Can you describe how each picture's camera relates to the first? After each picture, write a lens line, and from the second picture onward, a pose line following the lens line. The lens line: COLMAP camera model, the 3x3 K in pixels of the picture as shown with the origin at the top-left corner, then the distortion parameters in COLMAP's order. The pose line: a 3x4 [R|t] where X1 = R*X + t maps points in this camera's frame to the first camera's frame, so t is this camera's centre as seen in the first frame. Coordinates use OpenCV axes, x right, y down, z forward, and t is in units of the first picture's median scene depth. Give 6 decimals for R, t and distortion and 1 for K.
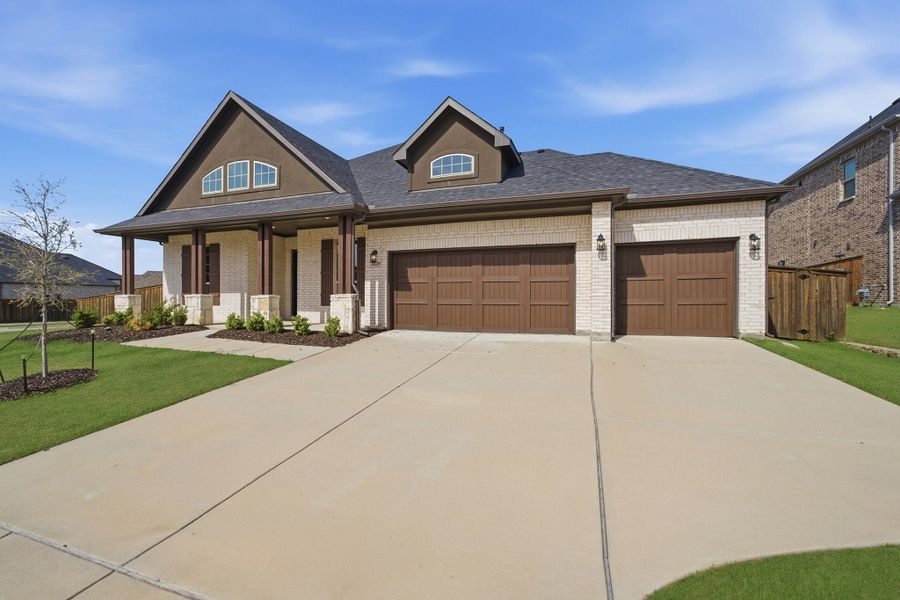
lens RADIAL K [[368.8, 0, 452.6], [0, 368.8, 294.6], [0, 0, 1]] dist [-0.009094, 0.001981]
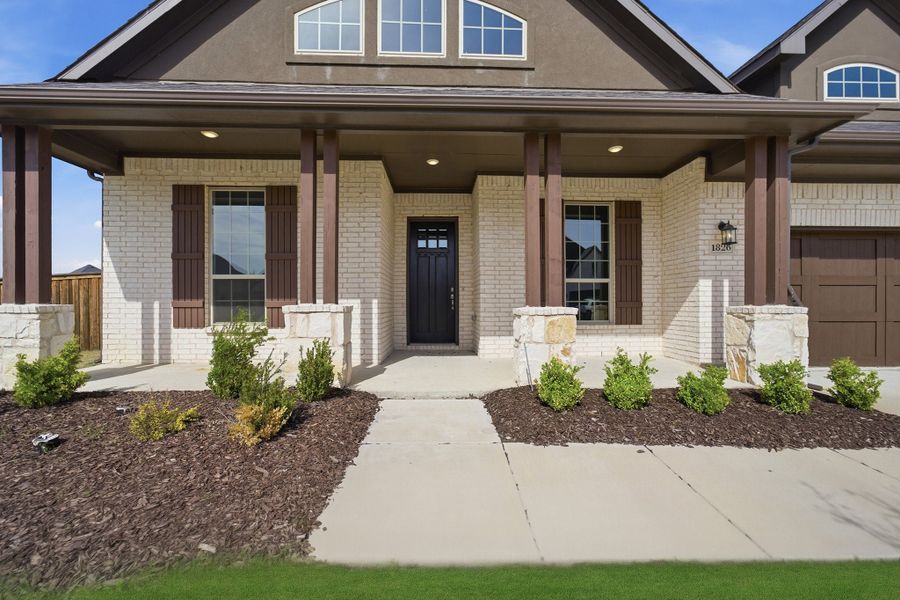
lens RADIAL K [[368.8, 0, 450.9], [0, 368.8, 299.0], [0, 0, 1]] dist [-0.009094, 0.001981]
pose [[0.935511, 0.002816, 0.353287, -0.703476], [-0.005848, 0.999955, 0.007516, -0.010544], [-0.353250, -0.009097, 0.935485, 0.599757]]
